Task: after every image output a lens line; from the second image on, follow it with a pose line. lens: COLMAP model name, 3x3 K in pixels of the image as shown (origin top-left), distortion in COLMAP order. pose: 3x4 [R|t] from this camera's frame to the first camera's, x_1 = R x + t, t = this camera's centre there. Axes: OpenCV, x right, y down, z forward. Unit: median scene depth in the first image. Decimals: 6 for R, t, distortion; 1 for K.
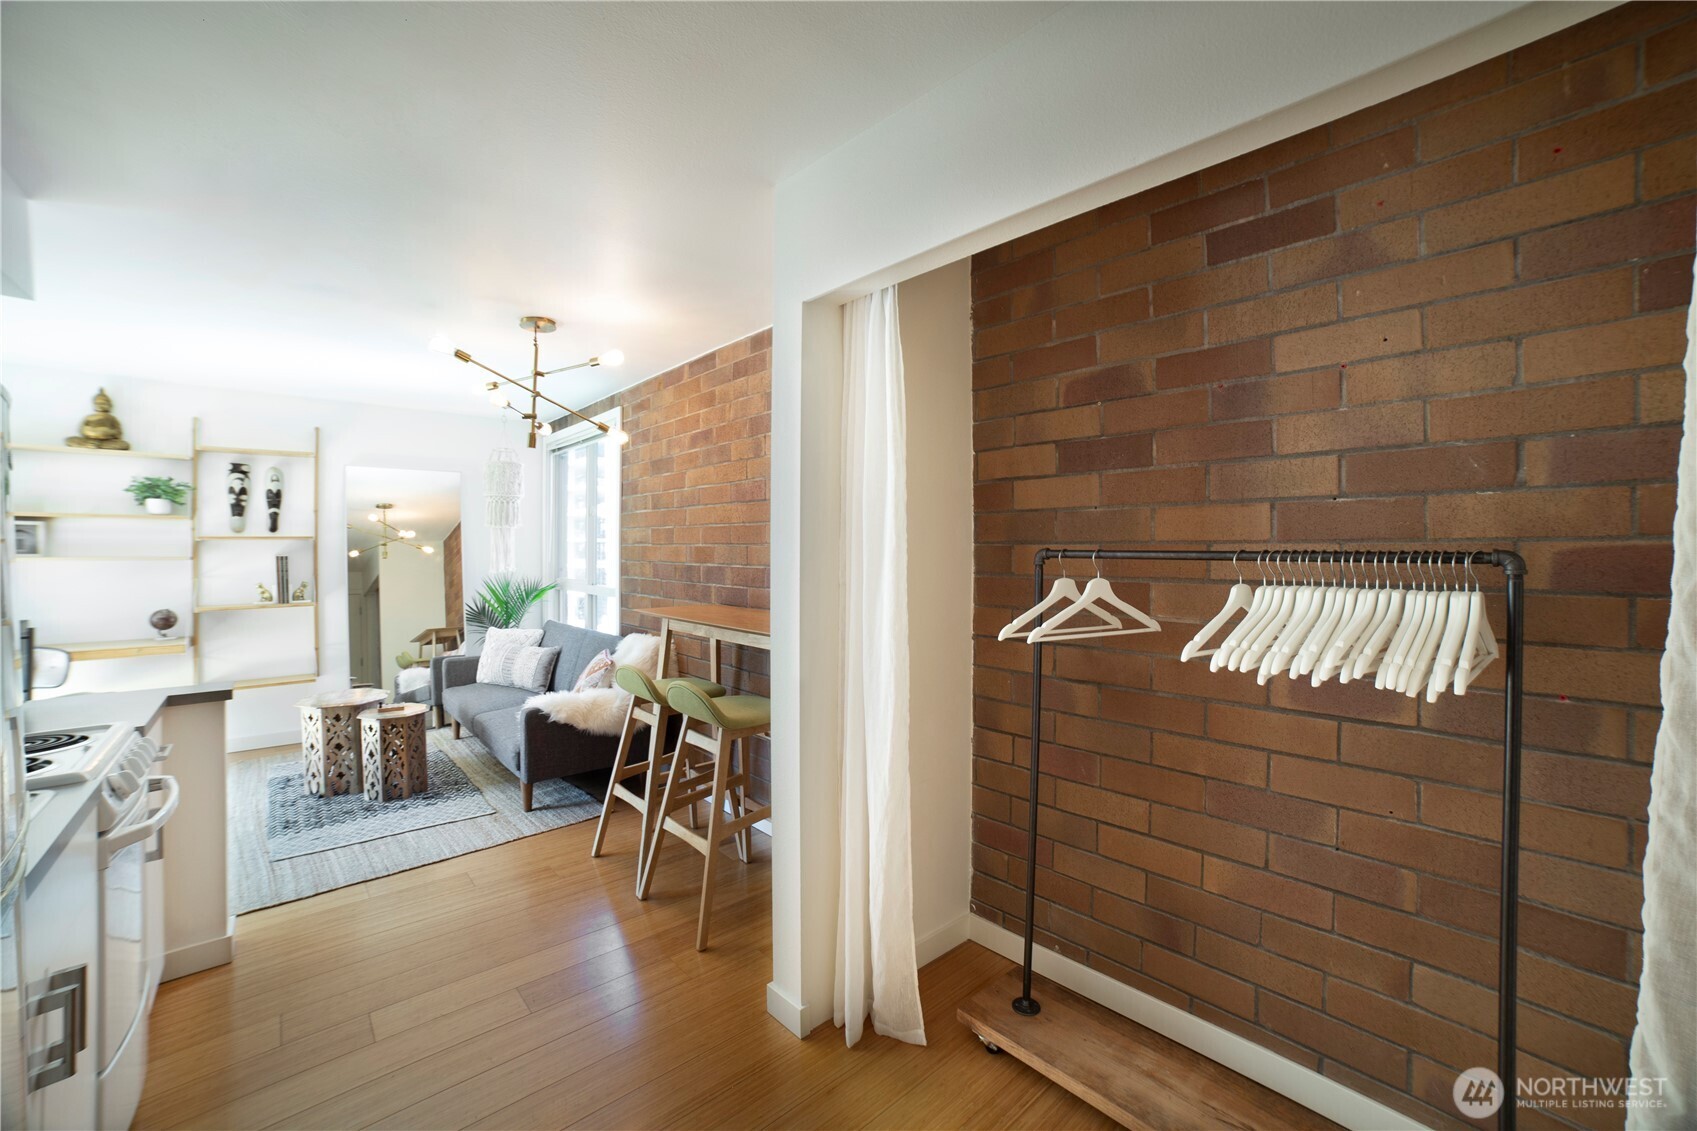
lens RADIAL K [[692.3, 0, 846.9], [0, 692.3, 553.9], [0, 0, 1]] dist [-0.044015, 0.014843]
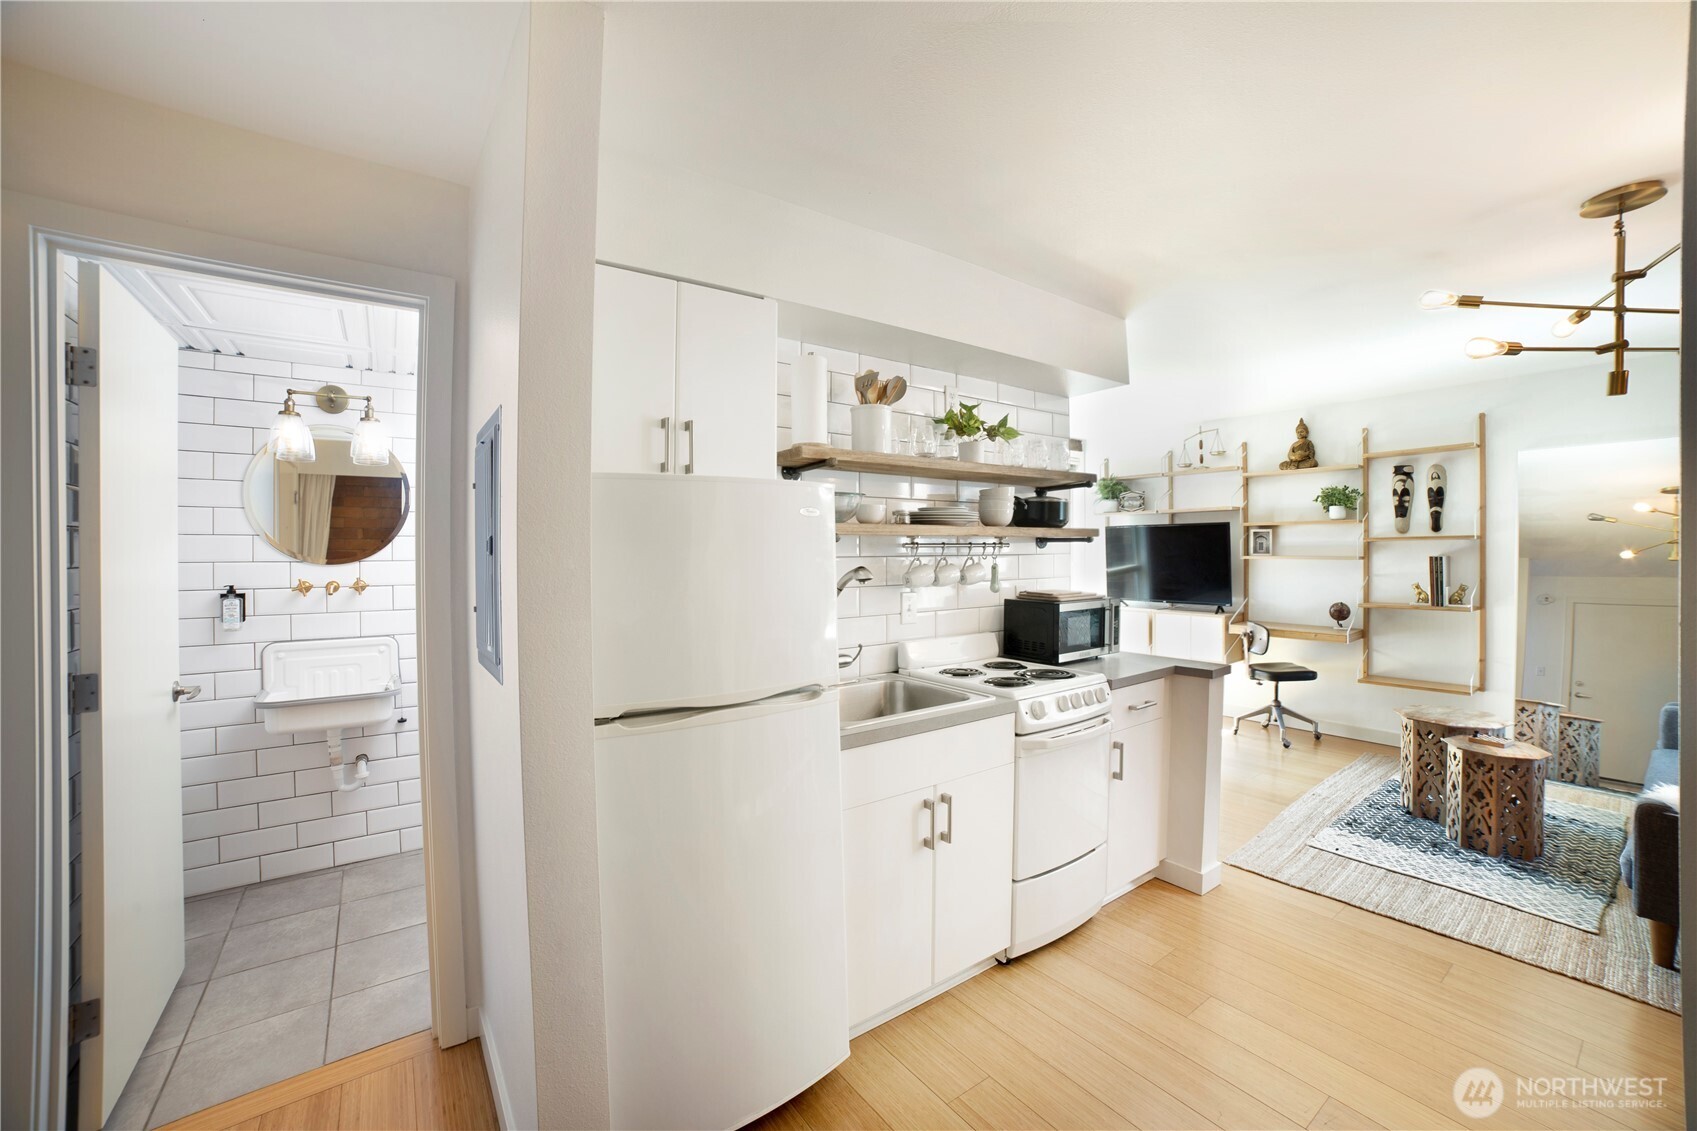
lens RADIAL K [[692.3, 0, 861.6], [0, 692.3, 547.8], [0, 0, 1]] dist [-0.044015, 0.014843]
pose [[-0.082423, -0.003018, -0.996593, 0.205842], [-0.005339, 0.999982, -0.002587, -0.002916], [0.996583, 0.005108, -0.082437, 0.296594]]
